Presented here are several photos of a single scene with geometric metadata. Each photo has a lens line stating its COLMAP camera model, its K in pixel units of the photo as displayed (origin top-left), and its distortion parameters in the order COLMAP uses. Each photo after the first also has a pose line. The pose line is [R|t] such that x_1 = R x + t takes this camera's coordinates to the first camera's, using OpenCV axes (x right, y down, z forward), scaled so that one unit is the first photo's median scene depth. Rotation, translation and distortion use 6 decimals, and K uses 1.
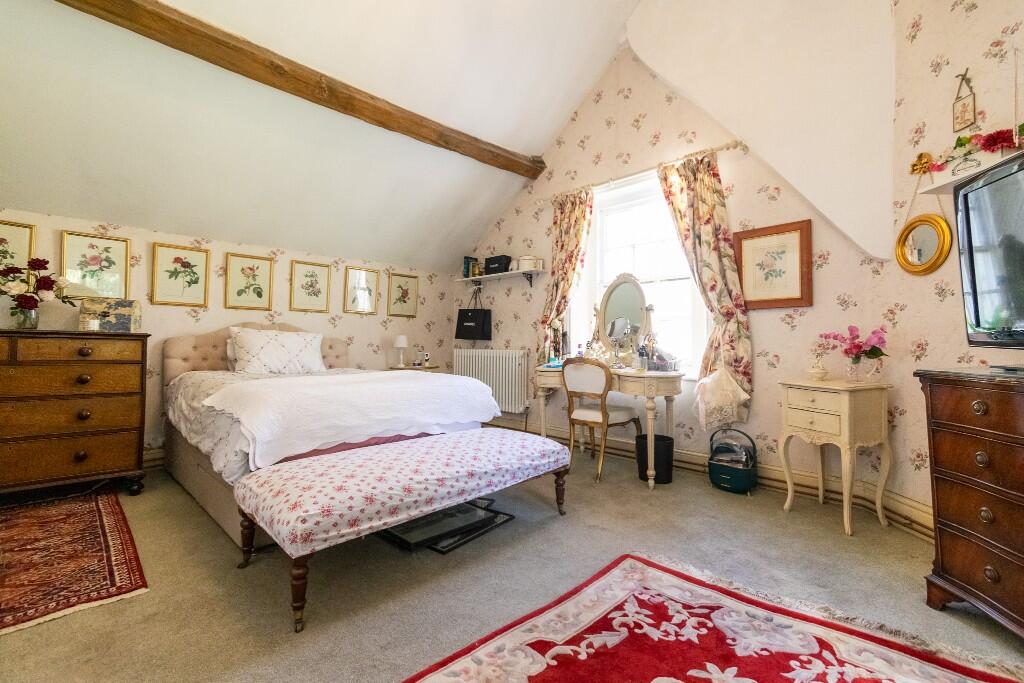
lens RADIAL K [[449.4, 0, 512.0], [0, 449.4, 341.5], [0, 0, 1]] dist [-0.001333, -0.000570]
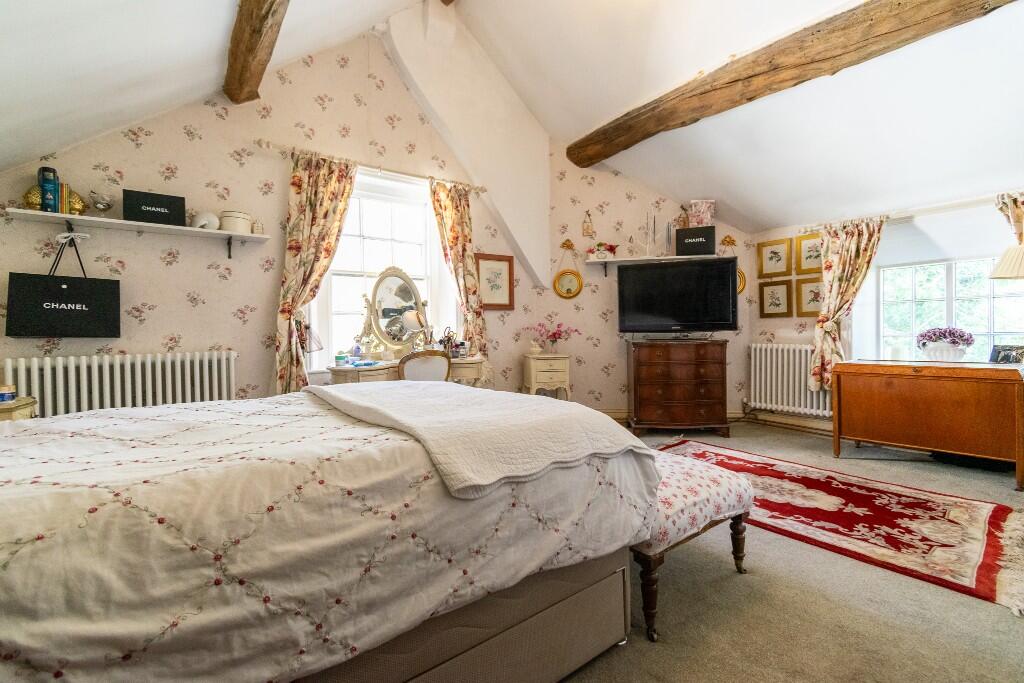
lens RADIAL K [[449.4, 0, 512.0], [0, 449.4, 341.5], [0, 0, 1]] dist [-0.001333, -0.000570]
pose [[0.139544, -0.027460, 0.989835, -0.796872], [0.016786, 0.999537, 0.025362, -0.005970], [-0.990074, 0.013076, 0.139940, 0.662208]]
